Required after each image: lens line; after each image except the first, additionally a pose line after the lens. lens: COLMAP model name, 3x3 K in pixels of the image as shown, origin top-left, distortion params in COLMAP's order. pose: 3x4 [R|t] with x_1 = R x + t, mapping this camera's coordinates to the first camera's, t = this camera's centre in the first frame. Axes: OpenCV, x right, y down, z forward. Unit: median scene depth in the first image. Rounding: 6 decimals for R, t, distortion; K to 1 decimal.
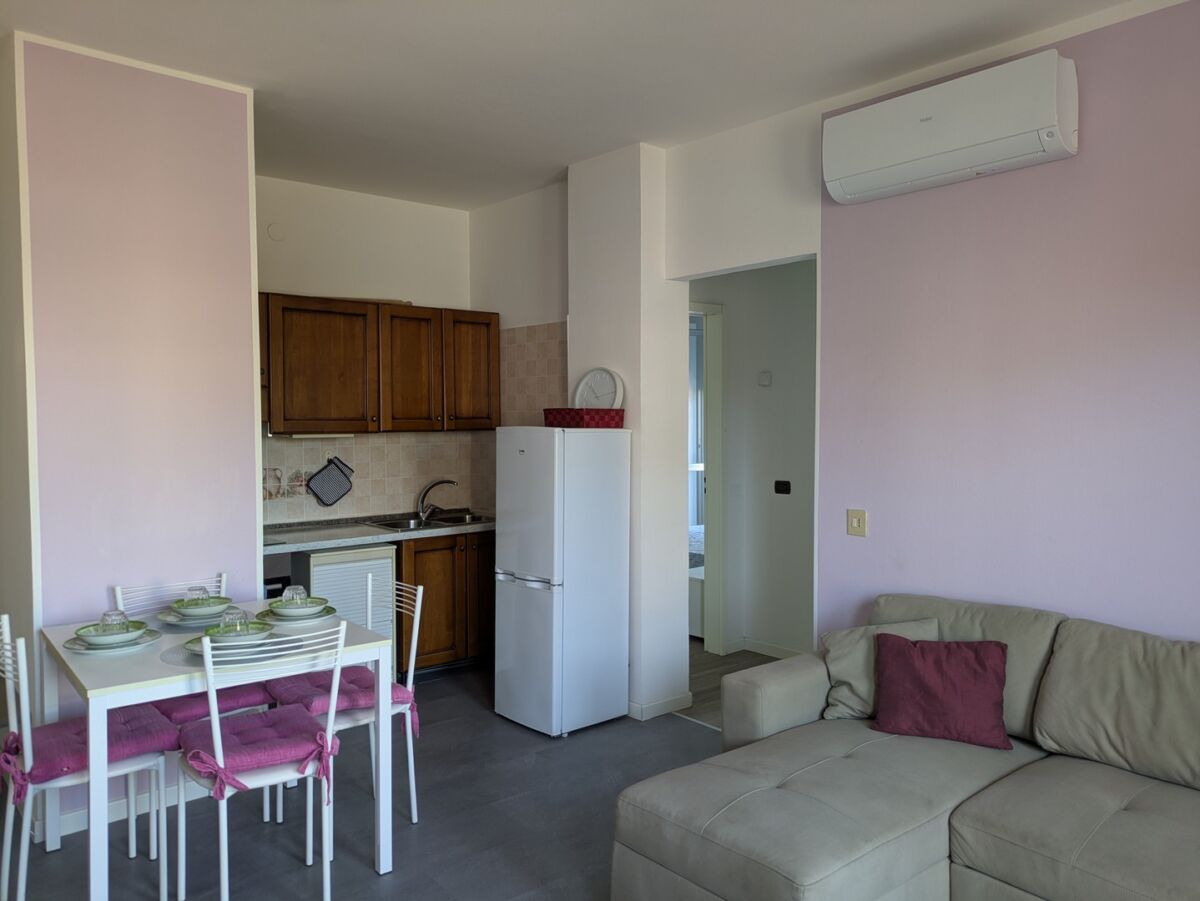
lens RADIAL K [[894.7, 0, 610.3], [0, 894.7, 452.6], [0, 0, 1]] dist [0.031592, -0.025766]
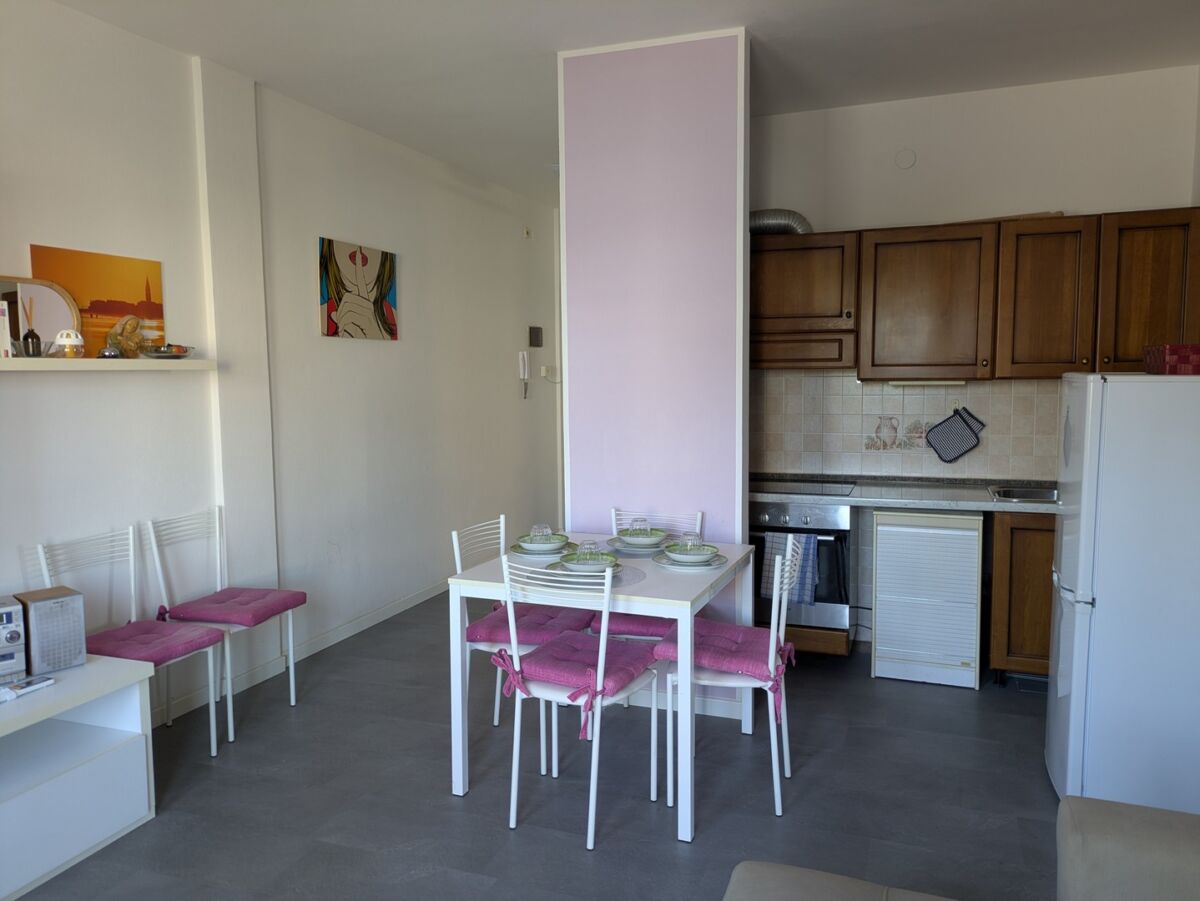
lens RADIAL K [[894.7, 0, 589.3], [0, 894.7, 451.1], [0, 0, 1]] dist [0.031592, -0.025766]
pose [[0.470500, 0.077434, -0.878996, 0.348762], [-0.025993, 0.996926, 0.073910, -0.009340], [0.882017, -0.011927, 0.471067, 0.319003]]
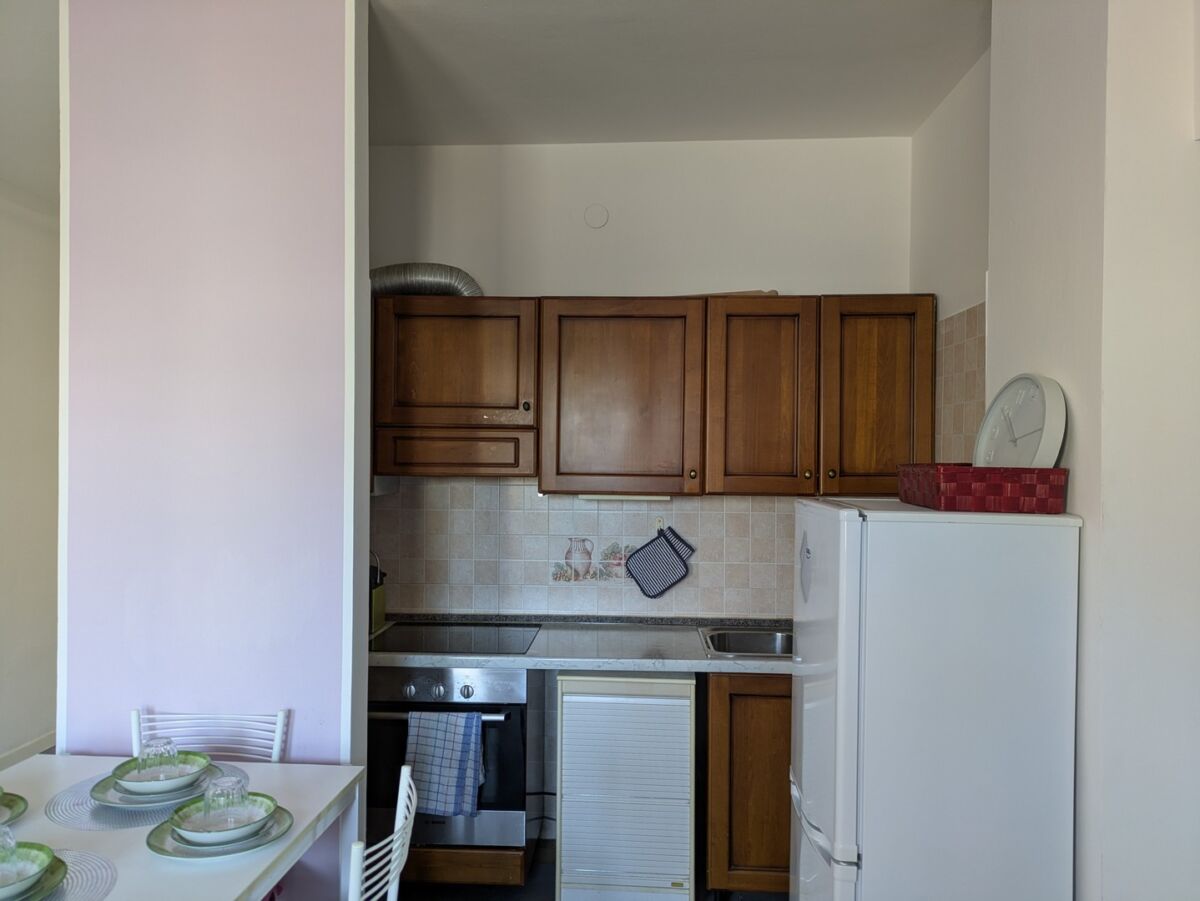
lens RADIAL K [[894.7, 0, 587.7], [0, 894.7, 452.7], [0, 0, 1]] dist [0.031592, -0.025766]
pose [[0.709355, 0.010175, -0.704777, 0.159192], [-0.037925, 0.998998, -0.023748, -0.039811], [0.703830, 0.043574, 0.709031, 0.553398]]
